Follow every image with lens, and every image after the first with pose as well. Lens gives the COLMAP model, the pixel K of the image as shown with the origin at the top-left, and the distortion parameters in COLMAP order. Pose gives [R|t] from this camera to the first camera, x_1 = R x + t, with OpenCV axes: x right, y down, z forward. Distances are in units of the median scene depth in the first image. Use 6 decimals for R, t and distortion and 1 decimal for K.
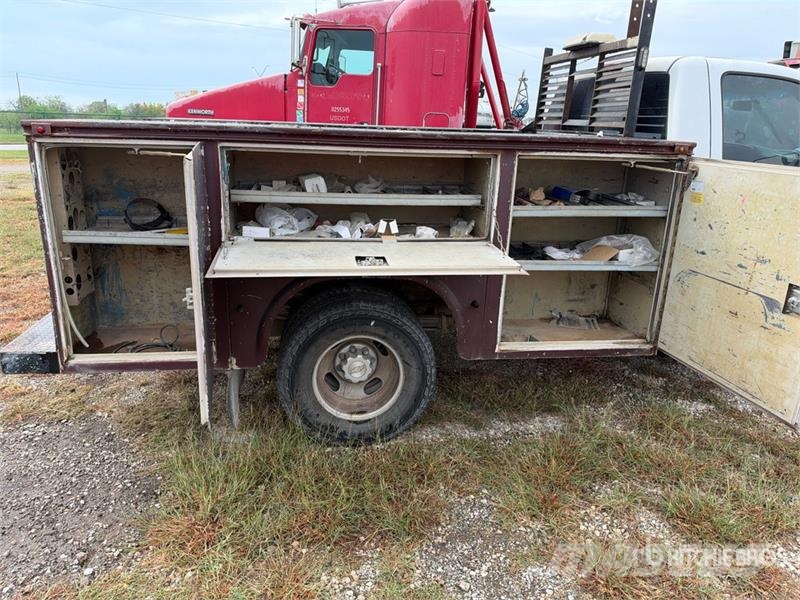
lens RADIAL K [[575.8, 0, 395.9], [0, 575.8, 302.0], [0, 0, 1]] dist [0.016629, -0.024693]
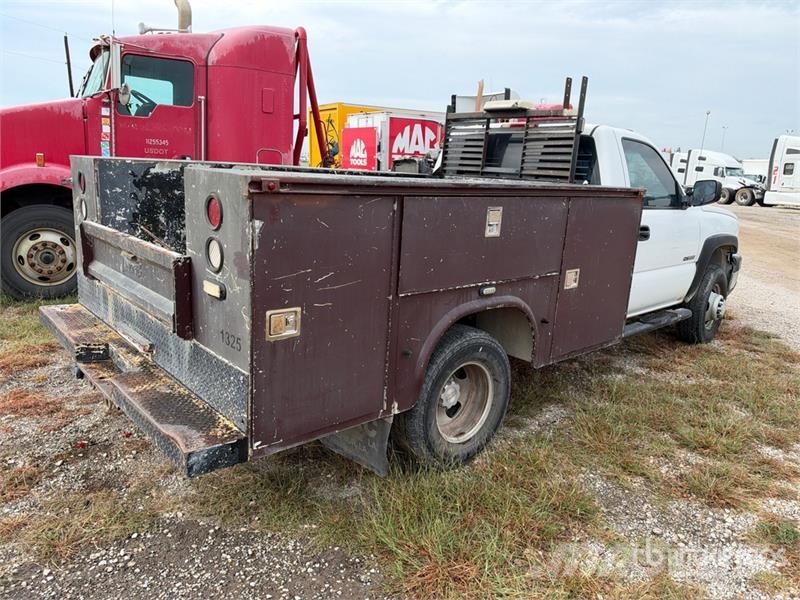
lens RADIAL K [[575.8, 0, 404.8], [0, 575.8, 297.9], [0, 0, 1]] dist [0.016629, -0.024693]
pose [[0.844070, -0.110304, 0.524765, -0.823845], [0.137434, 0.990427, -0.012875, -0.075489], [-0.518322, 0.082988, 0.851149, 0.126445]]
